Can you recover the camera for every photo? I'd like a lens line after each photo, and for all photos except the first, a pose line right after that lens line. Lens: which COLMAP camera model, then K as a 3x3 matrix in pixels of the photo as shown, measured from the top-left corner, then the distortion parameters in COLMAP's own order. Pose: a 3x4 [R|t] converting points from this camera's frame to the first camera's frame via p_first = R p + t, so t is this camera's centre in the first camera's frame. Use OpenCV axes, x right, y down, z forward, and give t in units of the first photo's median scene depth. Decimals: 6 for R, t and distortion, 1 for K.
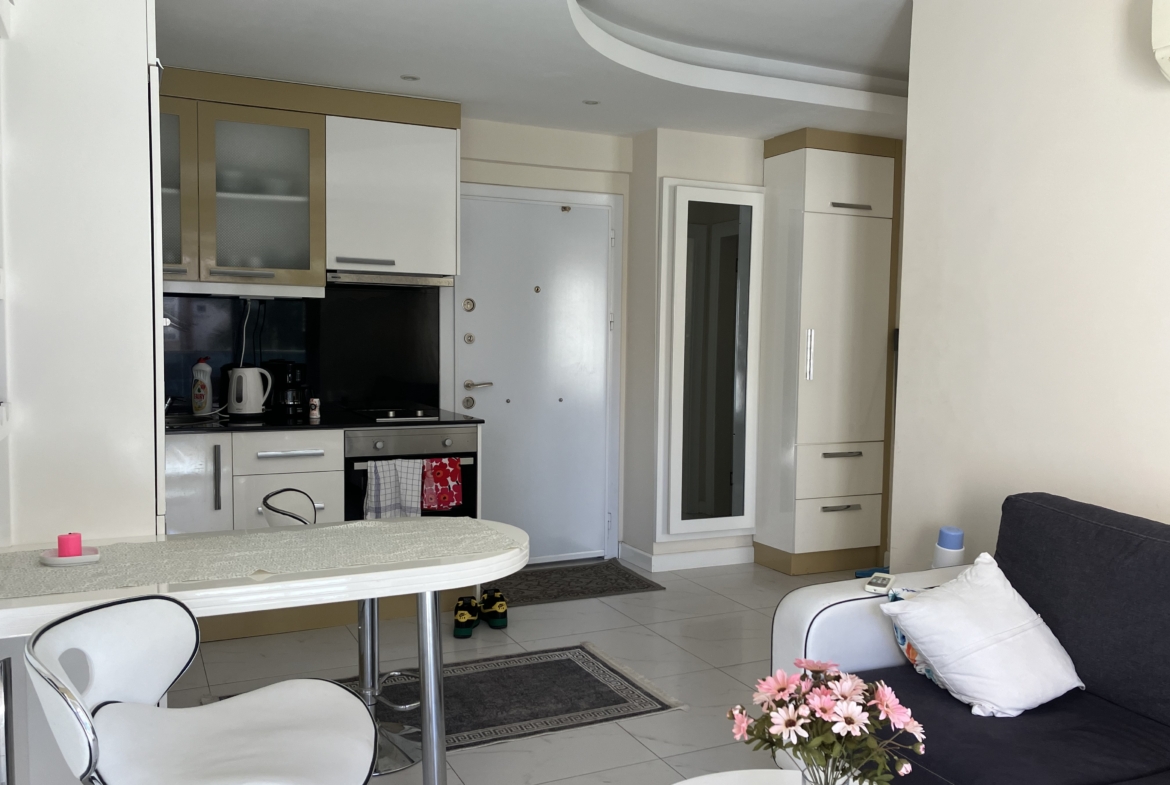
lens RADIAL K [[957.7, 0, 590.4], [0, 957.7, 400.2], [0, 0, 1]] dist [0.102189, -0.178880]
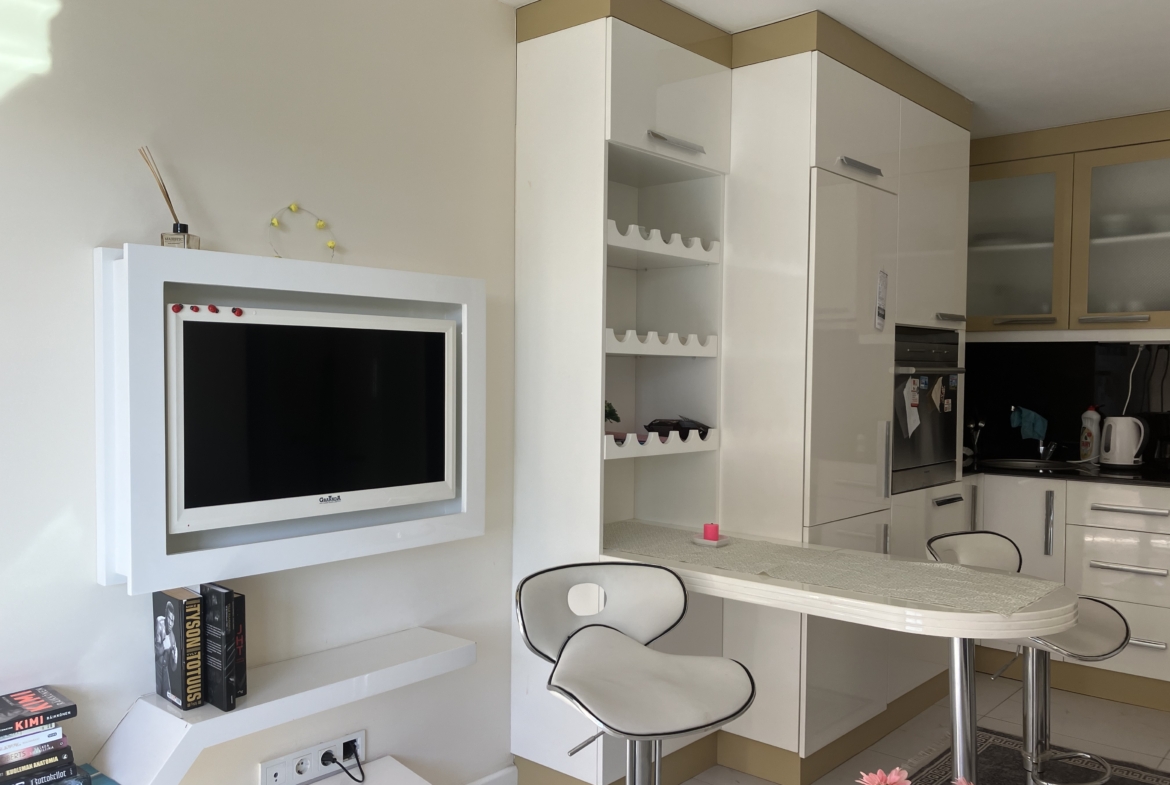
lens RADIAL K [[957.7, 0, 590.4], [0, 957.7, 400.2], [0, 0, 1]] dist [0.102189, -0.178880]
pose [[0.394073, 0.017877, -0.918905, 0.322375], [-0.064468, 0.997886, -0.008234, -0.007970], [0.916815, 0.062485, 0.394392, 0.140670]]
